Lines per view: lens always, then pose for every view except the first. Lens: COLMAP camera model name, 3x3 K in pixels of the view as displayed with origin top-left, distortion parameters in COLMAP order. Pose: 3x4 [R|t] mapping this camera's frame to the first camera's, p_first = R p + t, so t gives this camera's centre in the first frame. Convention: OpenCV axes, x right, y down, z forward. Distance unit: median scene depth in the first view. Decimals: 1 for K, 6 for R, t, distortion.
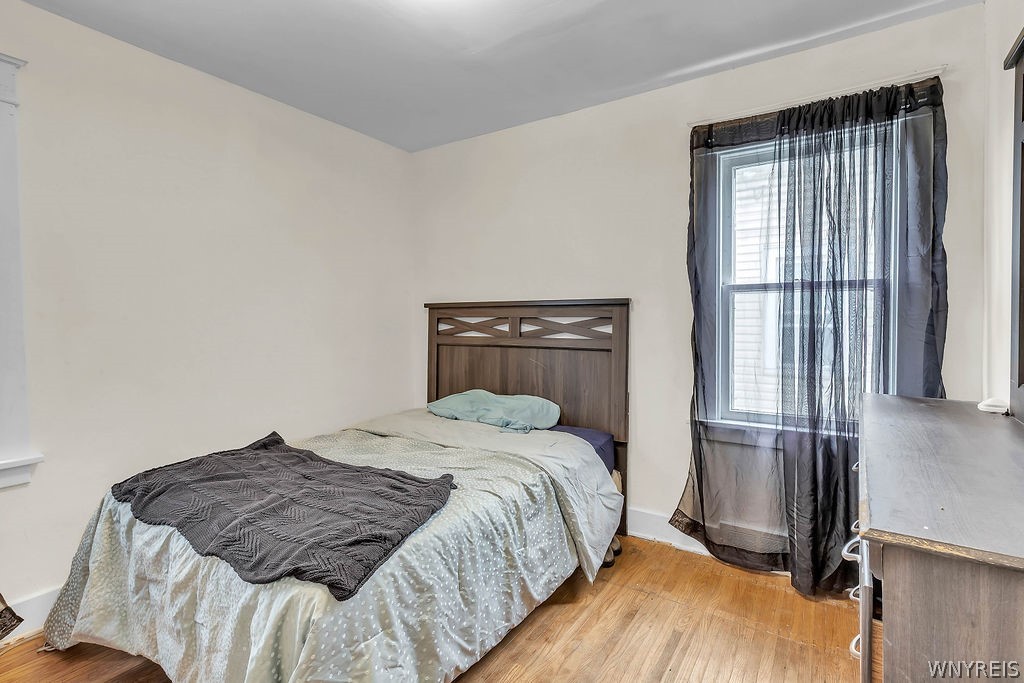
lens RADIAL K [[495.8, 0, 515.9], [0, 495.8, 325.3], [0, 0, 1]] dist [0.002015, 0.000238]
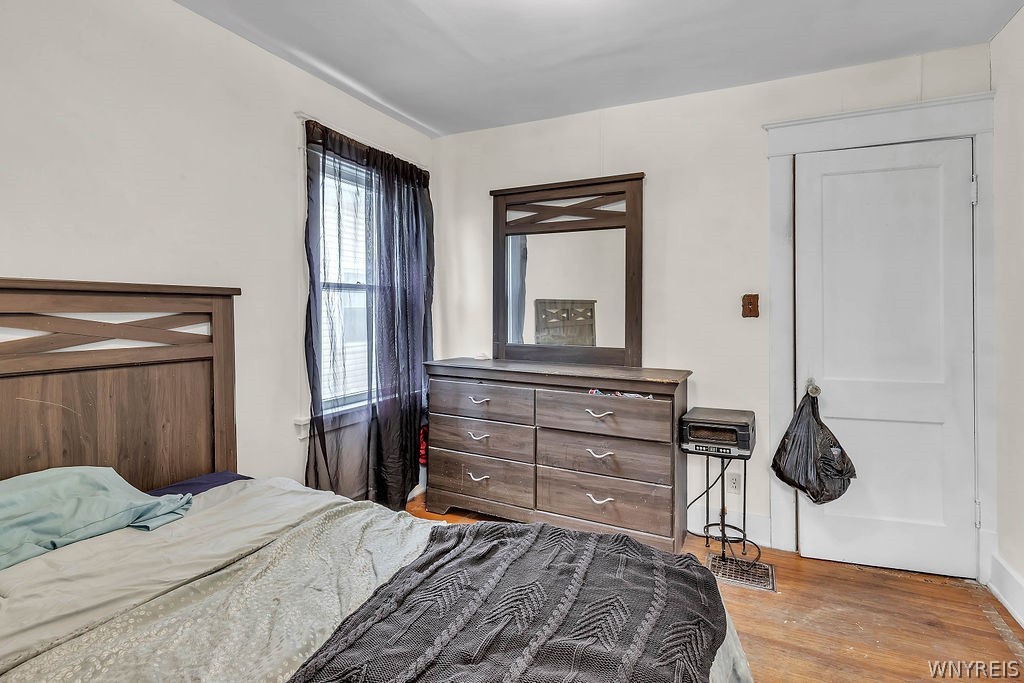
lens RADIAL K [[492.5, 0, 517.1], [0, 492.5, 307.7], [0, 0, 1]] dist [0.003521, 0.001202]
pose [[-0.161226, 0.013472, 0.986825, -0.600783], [0.020730, 0.999732, -0.010262, -0.006810], [-0.986700, 0.018802, -0.161463, 0.682753]]
